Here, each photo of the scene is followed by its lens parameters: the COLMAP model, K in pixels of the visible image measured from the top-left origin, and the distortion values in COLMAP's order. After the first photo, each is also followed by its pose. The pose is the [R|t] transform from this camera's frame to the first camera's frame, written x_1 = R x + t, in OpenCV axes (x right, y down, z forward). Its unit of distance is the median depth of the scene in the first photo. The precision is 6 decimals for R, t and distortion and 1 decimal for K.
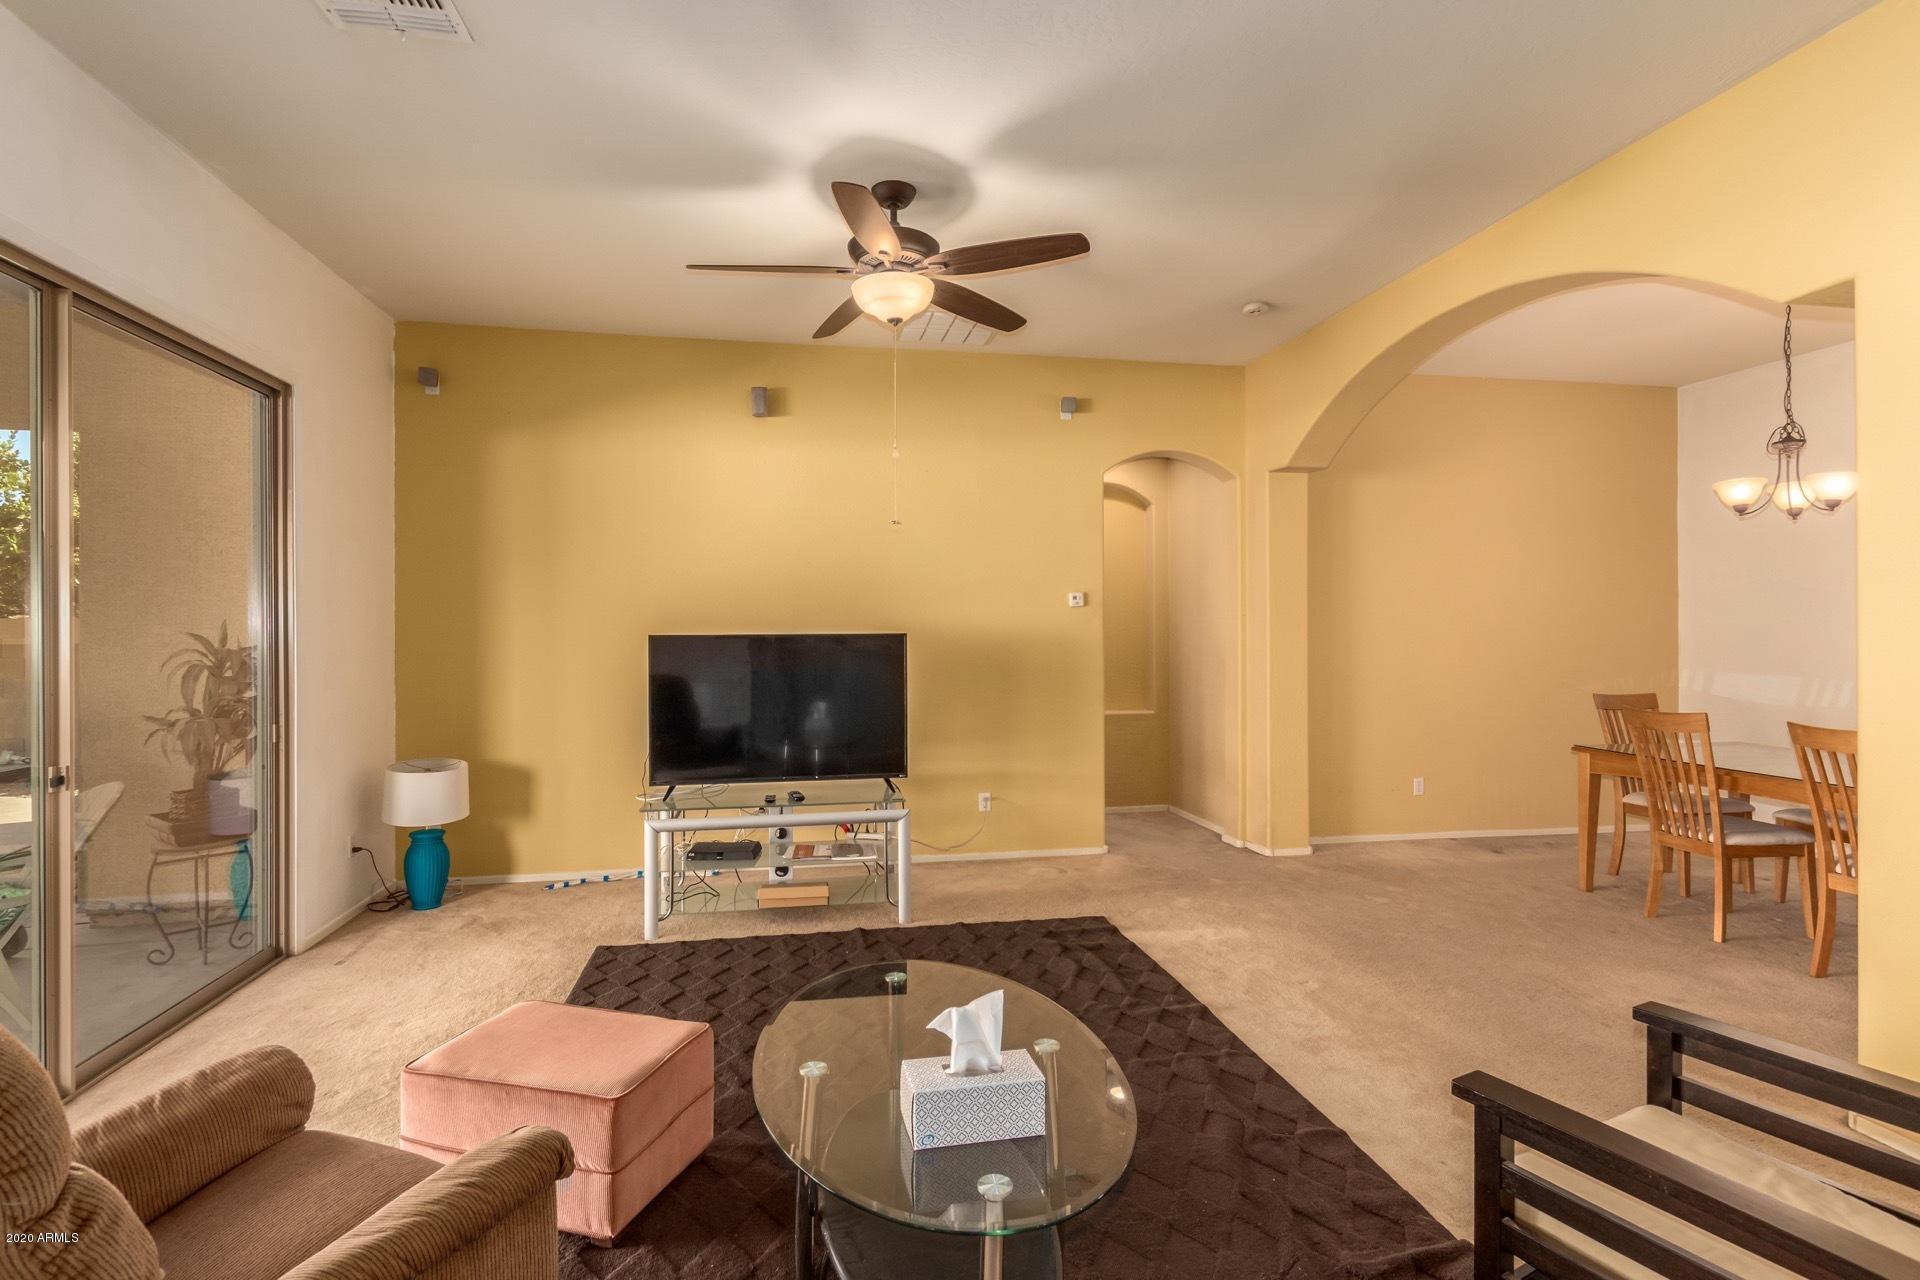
lens RADIAL K [[935.3, 0, 956.5], [0, 935.3, 630.6], [0, 0, 1]] dist [0.004602, 0.000155]
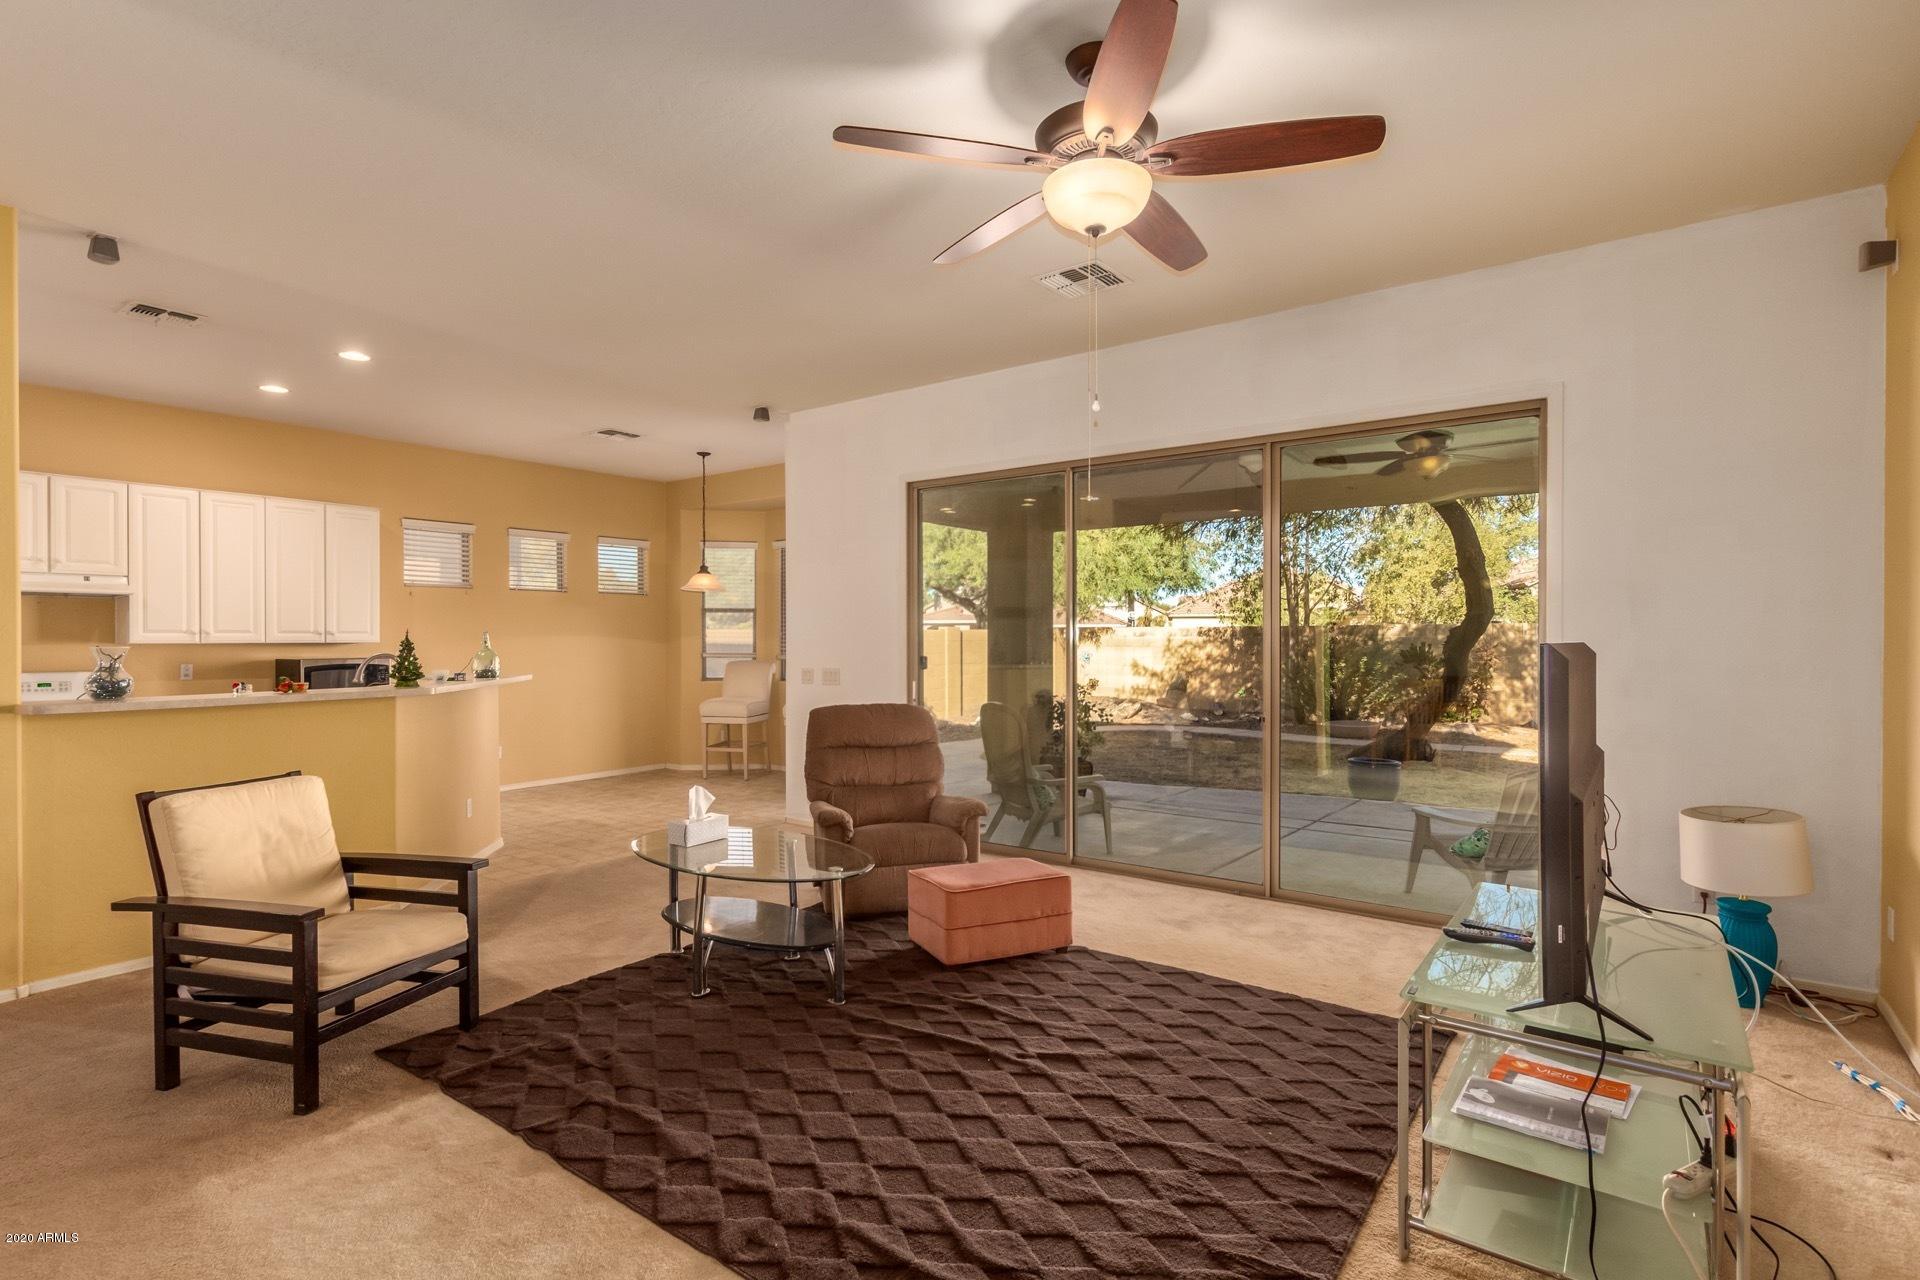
lens RADIAL K [[898.3, 0, 955.8], [0, 898.3, 650.7], [0, 0, 1]] dist [0.003582, 0.000175]
pose [[-0.714155, 0.015805, -0.699810, 0.424197], [0.007103, 0.999857, 0.015332, -0.001888], [0.699952, 0.005979, -0.714165, 1.154842]]
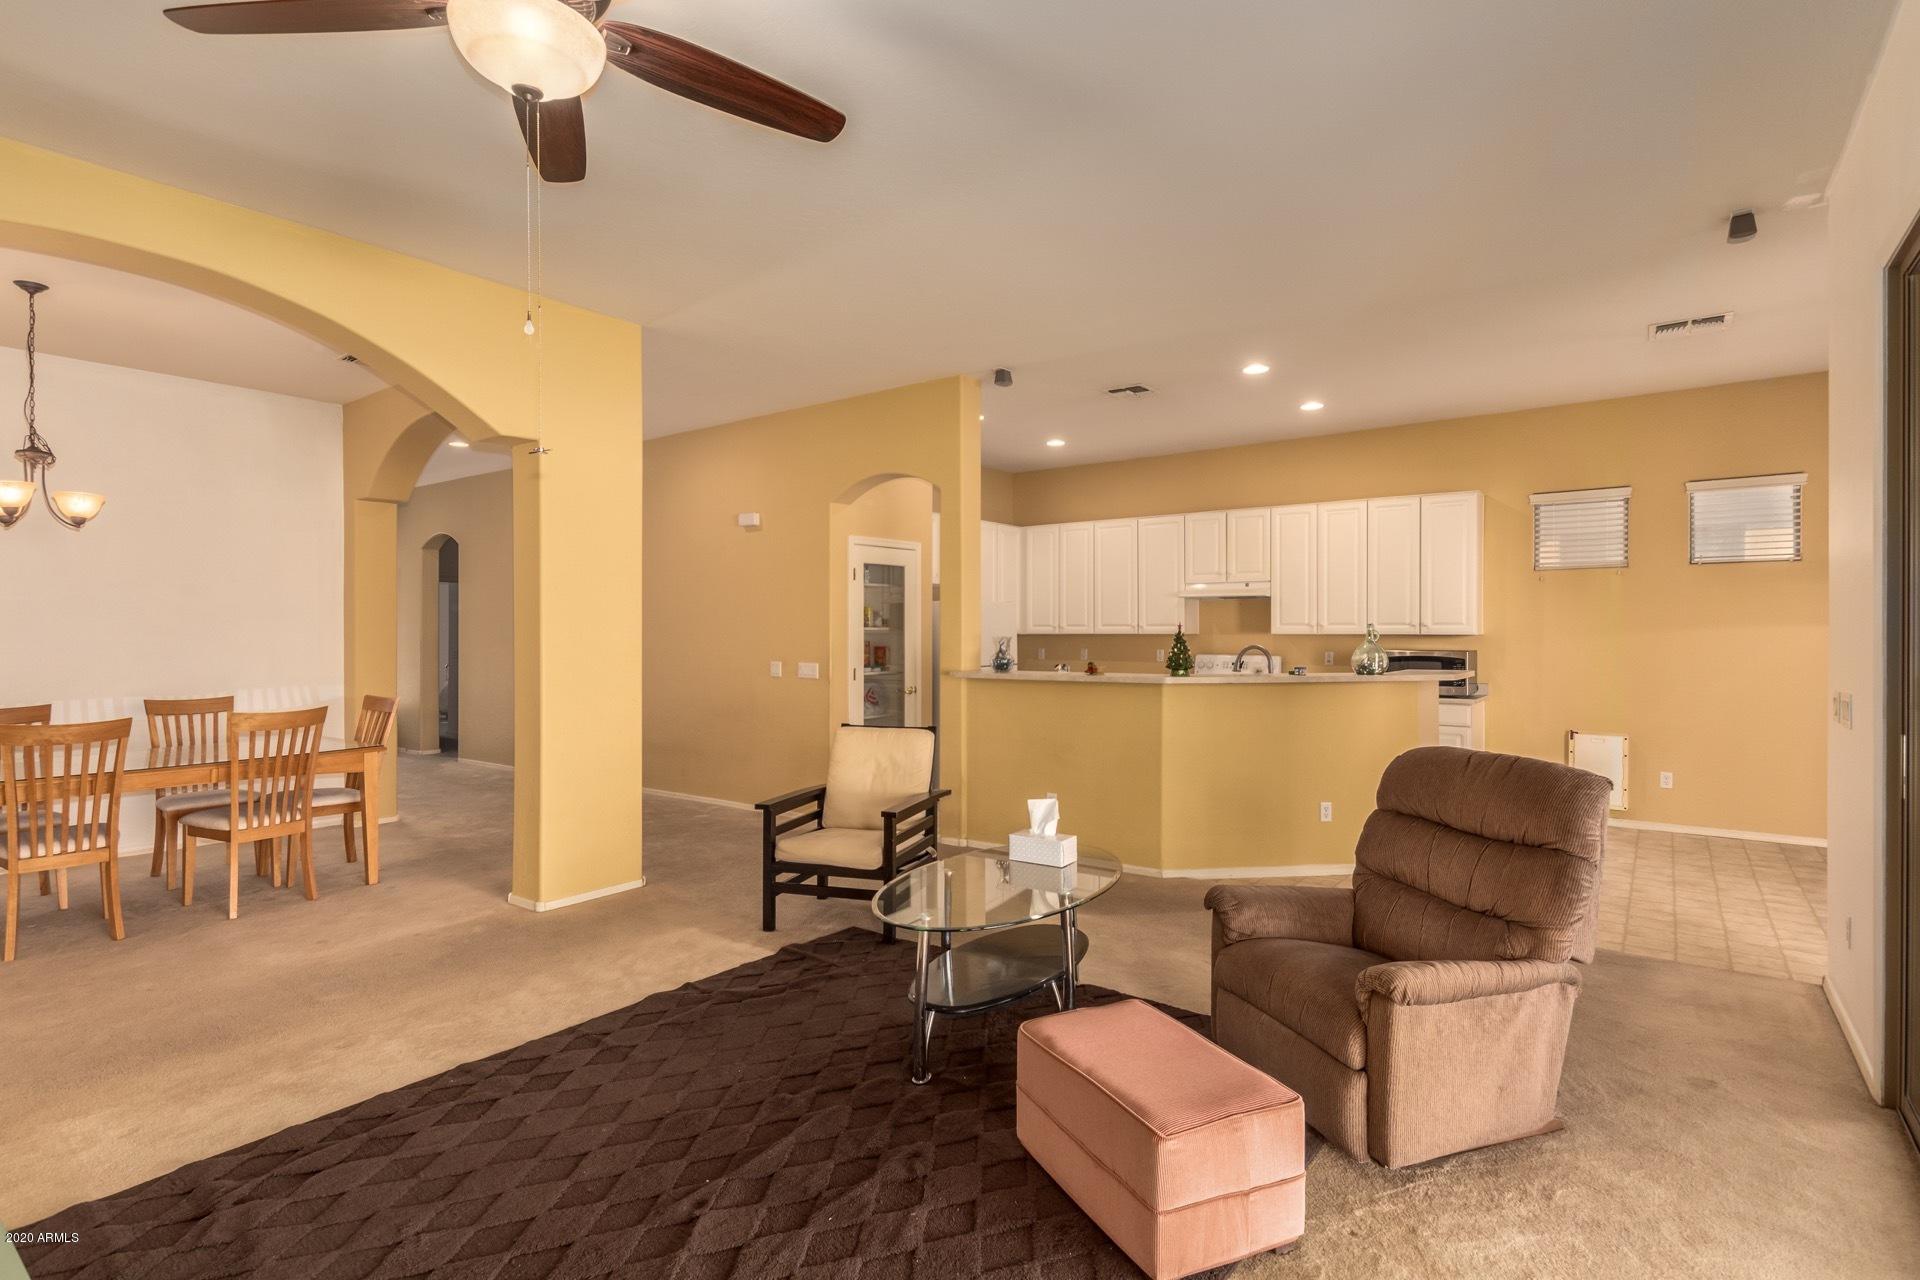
lens RADIAL K [[935.3, 0, 956.5], [0, 935.3, 630.6], [0, 0, 1]] dist [0.004602, 0.000155]
pose [[-0.687497, 0.002937, 0.726181, -0.534364], [0.001514, 0.999995, -0.002611, -0.003744], [-0.726185, -0.000696, -0.687499, 0.969511]]
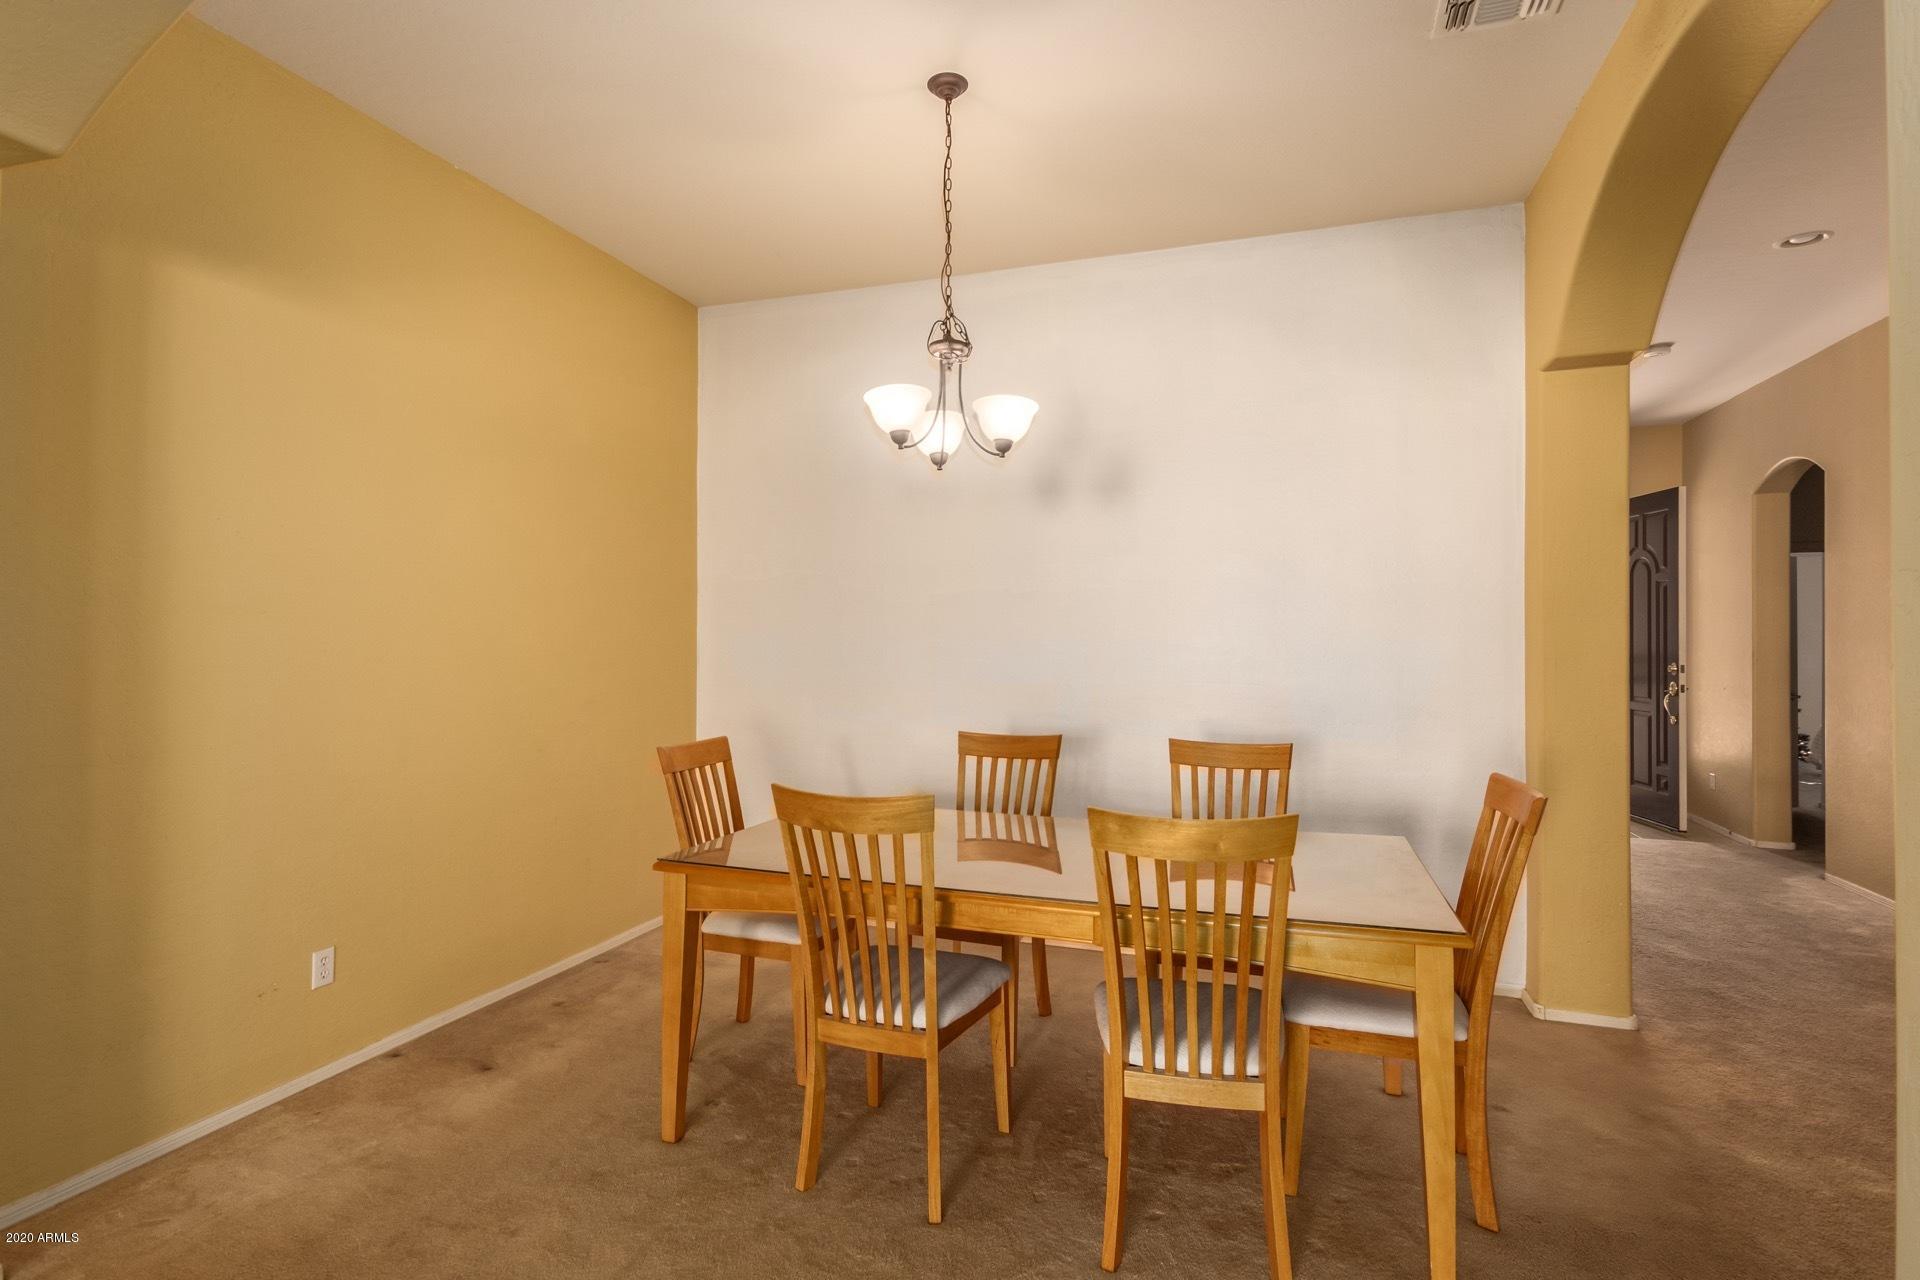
lens RADIAL K [[935.3, 0, 956.5], [0, 935.3, 630.6], [0, 0, 1]] dist [0.004602, 0.000155]
pose [[0.489622, 0.008037, 0.871898, 0.325307], [-0.007456, 0.999960, -0.005031, -0.000397], [-0.871903, -0.004037, 0.489662, 0.675089]]
